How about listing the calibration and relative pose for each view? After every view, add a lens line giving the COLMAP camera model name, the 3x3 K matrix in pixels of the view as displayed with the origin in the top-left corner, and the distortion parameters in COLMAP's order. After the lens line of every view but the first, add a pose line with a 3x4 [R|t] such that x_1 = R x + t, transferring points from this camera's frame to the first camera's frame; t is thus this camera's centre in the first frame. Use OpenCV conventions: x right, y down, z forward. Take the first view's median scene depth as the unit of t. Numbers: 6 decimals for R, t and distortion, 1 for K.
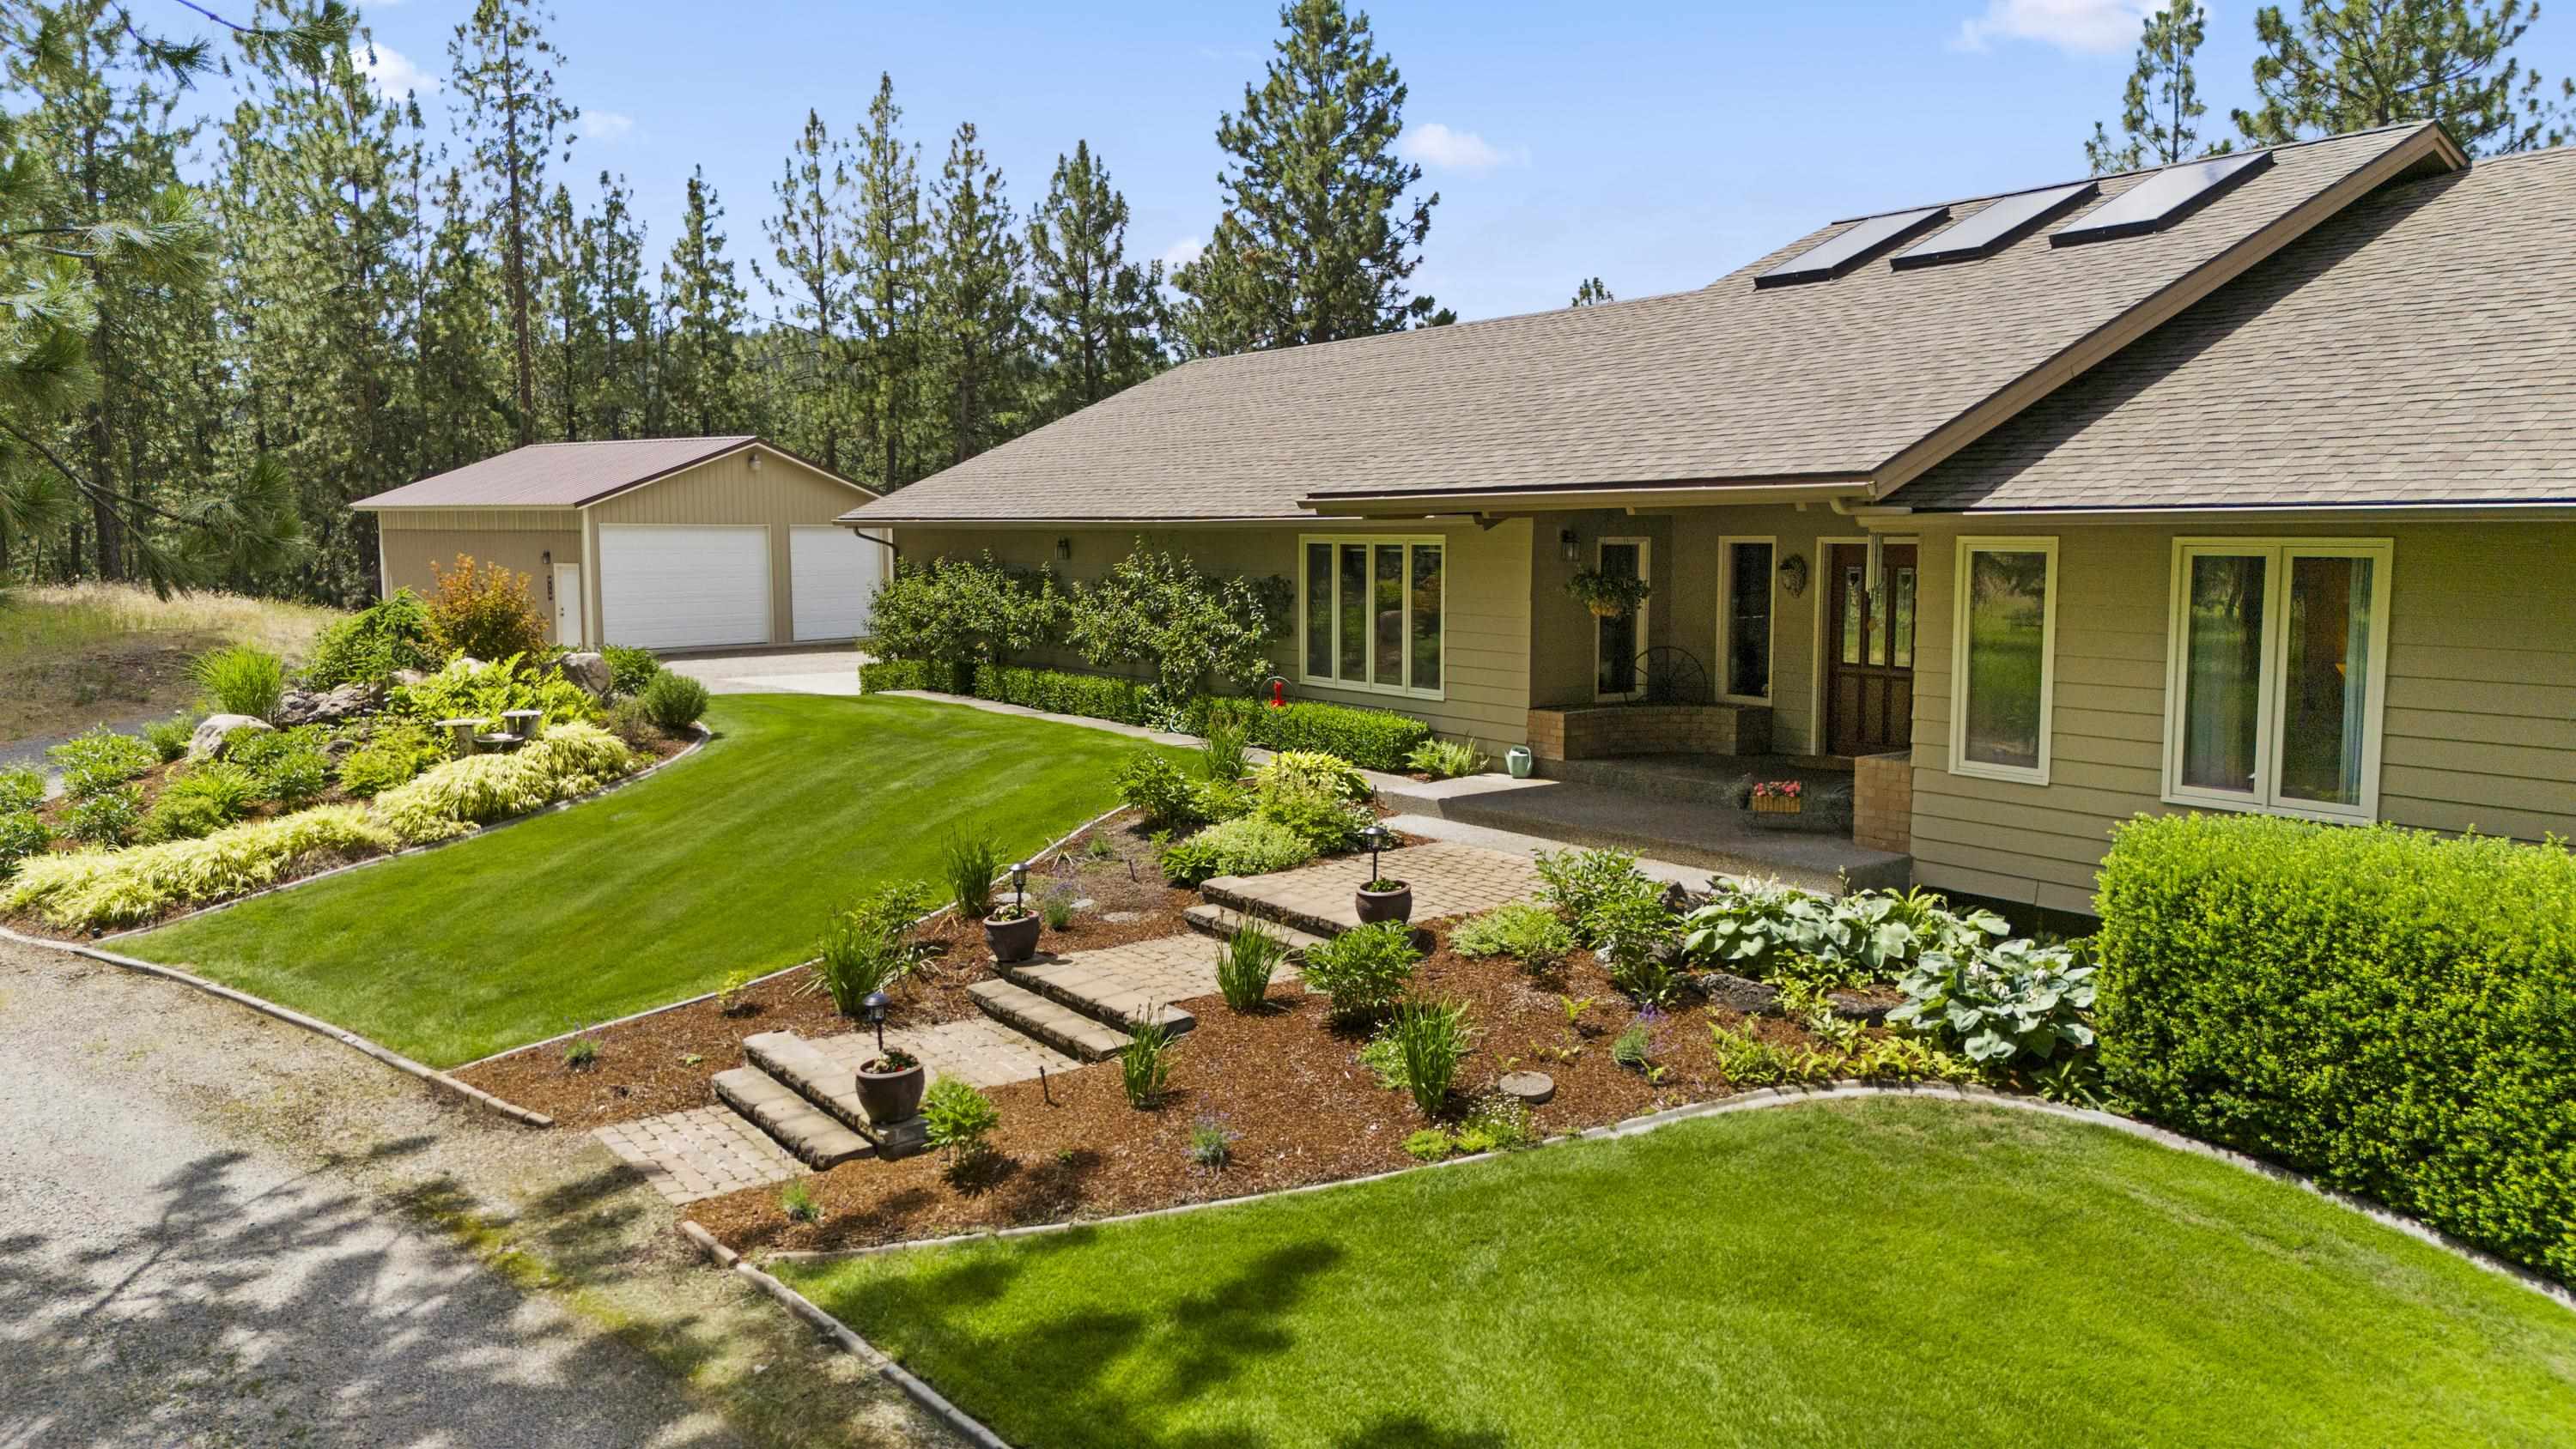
lens RADIAL K [[1855.3, 0, 1288.0], [0, 1855.3, 724.5], [0, 0, 1]] dist [0.031945, 0.000356]
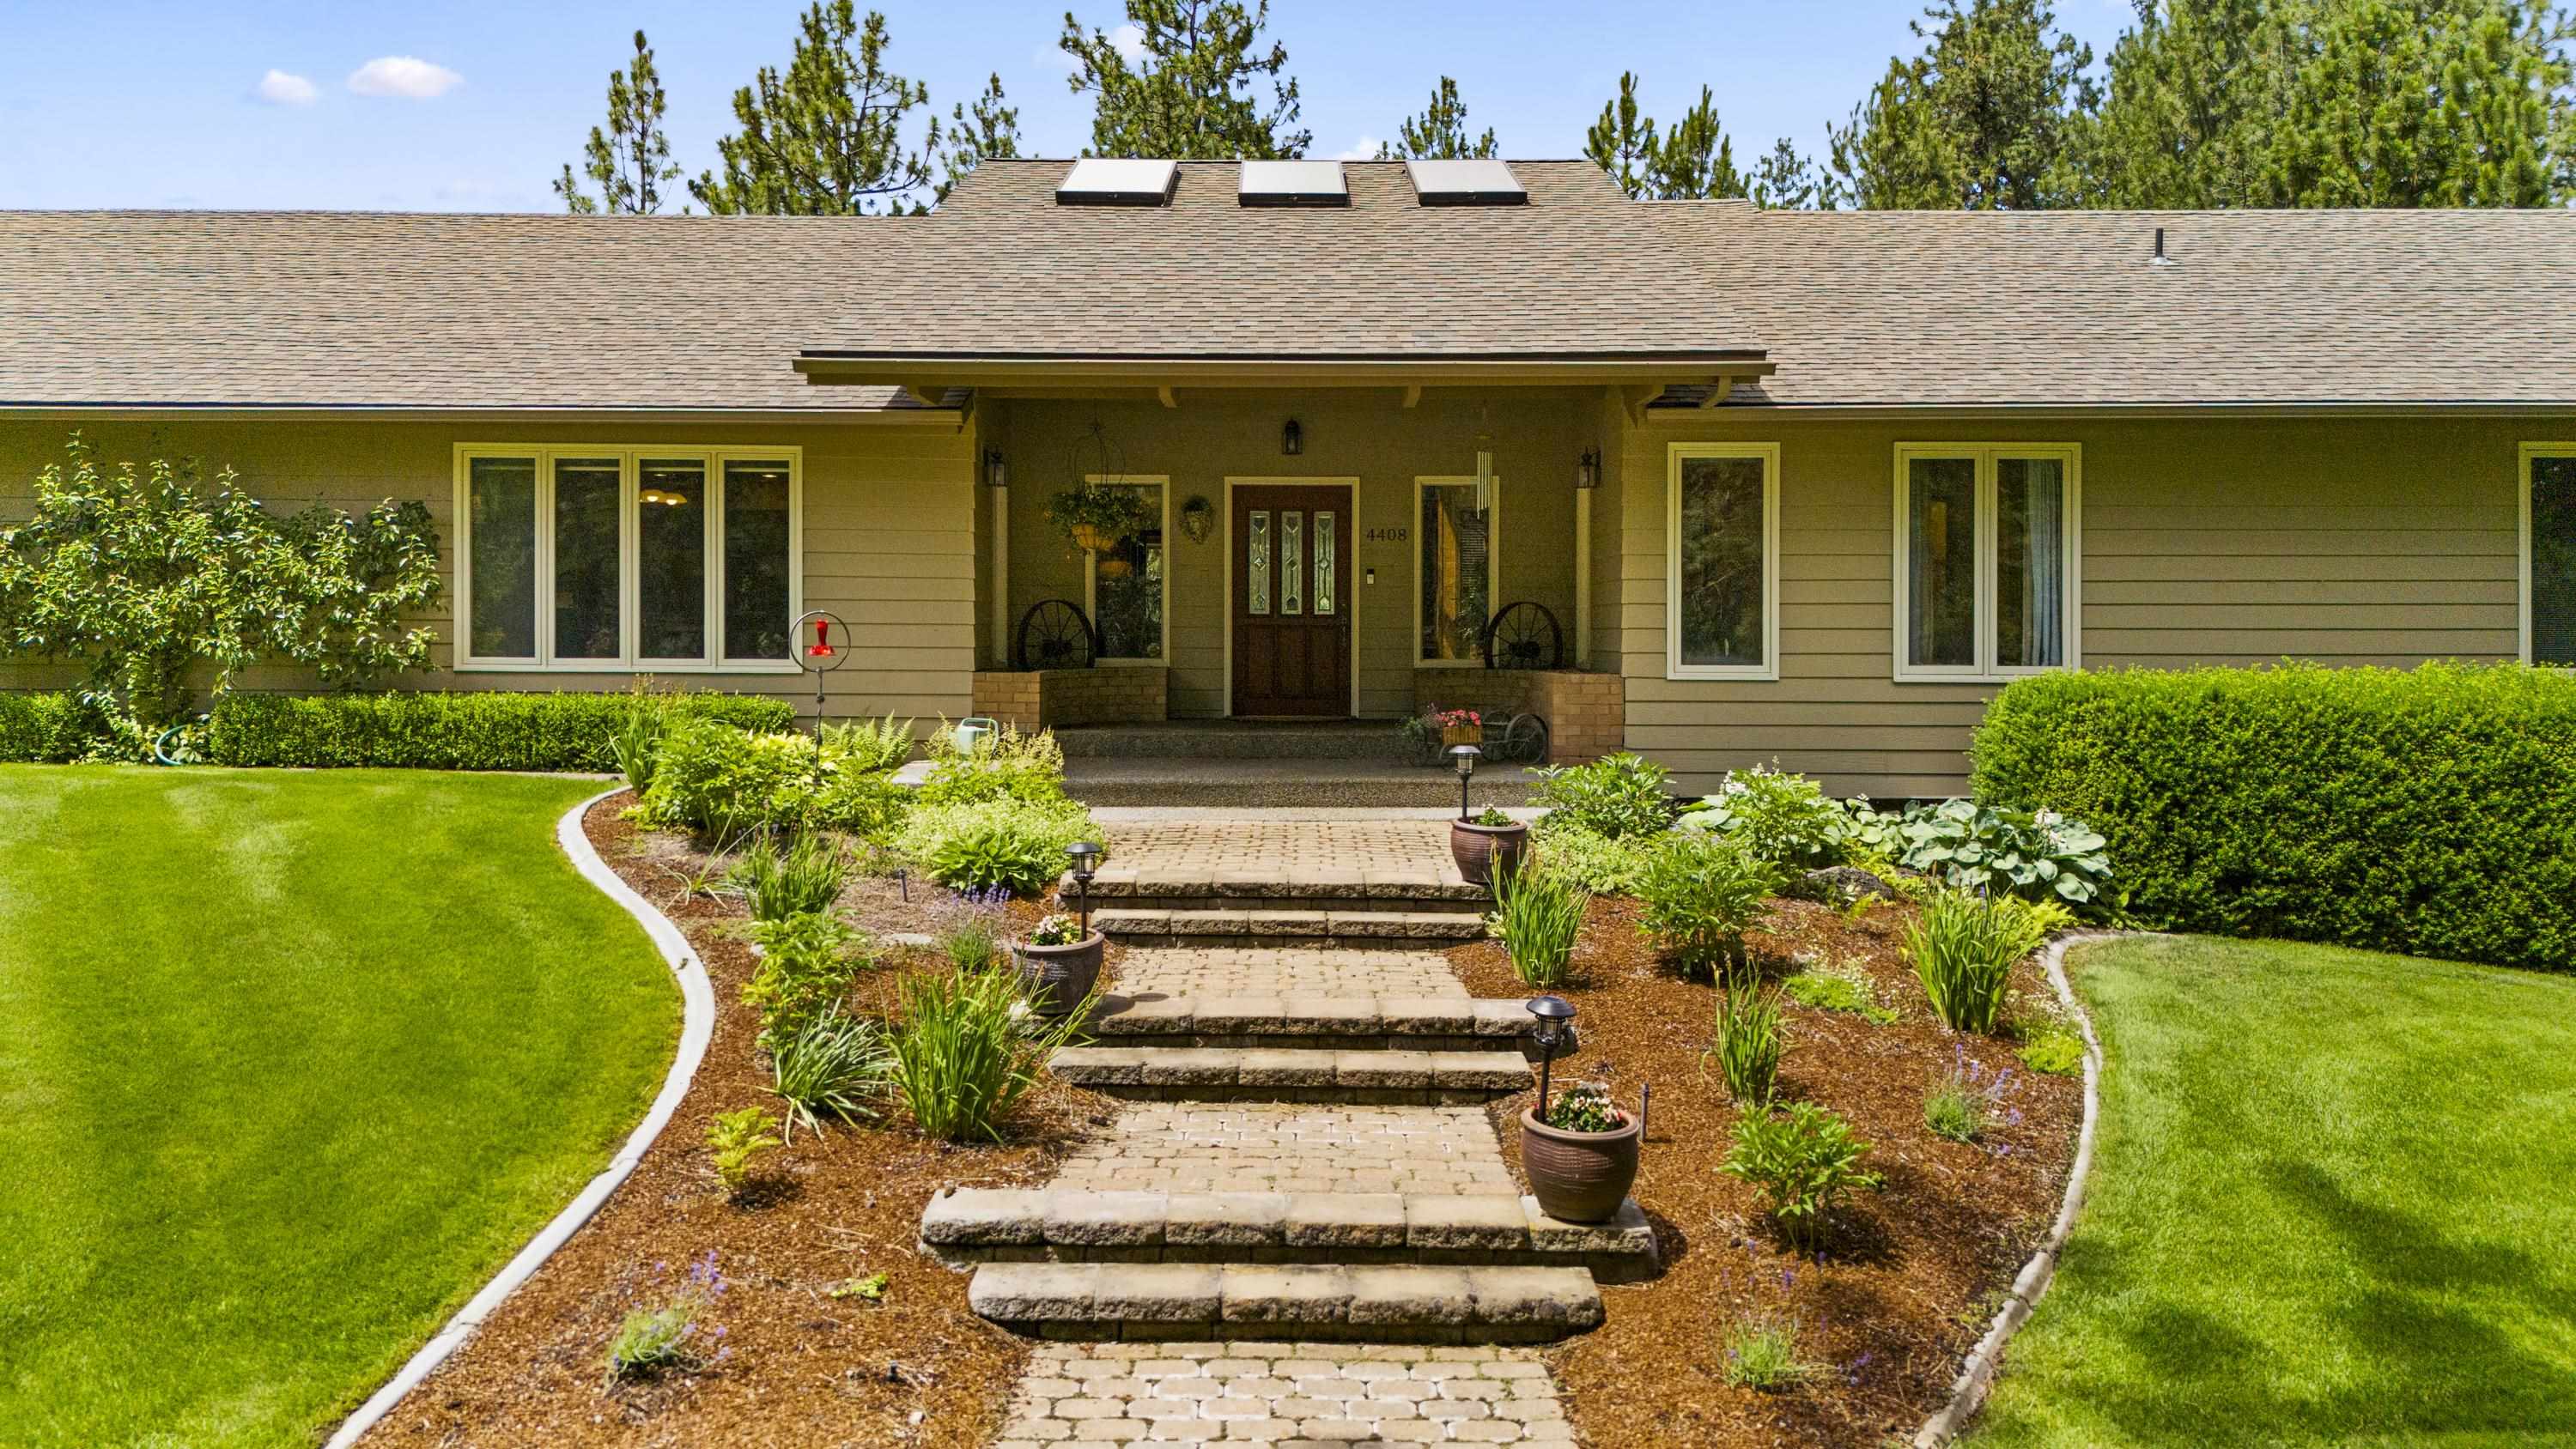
lens RADIAL K [[1915.3, 0, 1288.3], [0, 1915.3, 640.5], [0, 0, 1]] dist [0.036447, 0.000432]
pose [[0.581162, 0.004343, 0.813776, -0.657420], [0.080714, 0.994747, -0.062952, 0.059071], [-0.809775, 0.102269, 0.577759, 0.630360]]
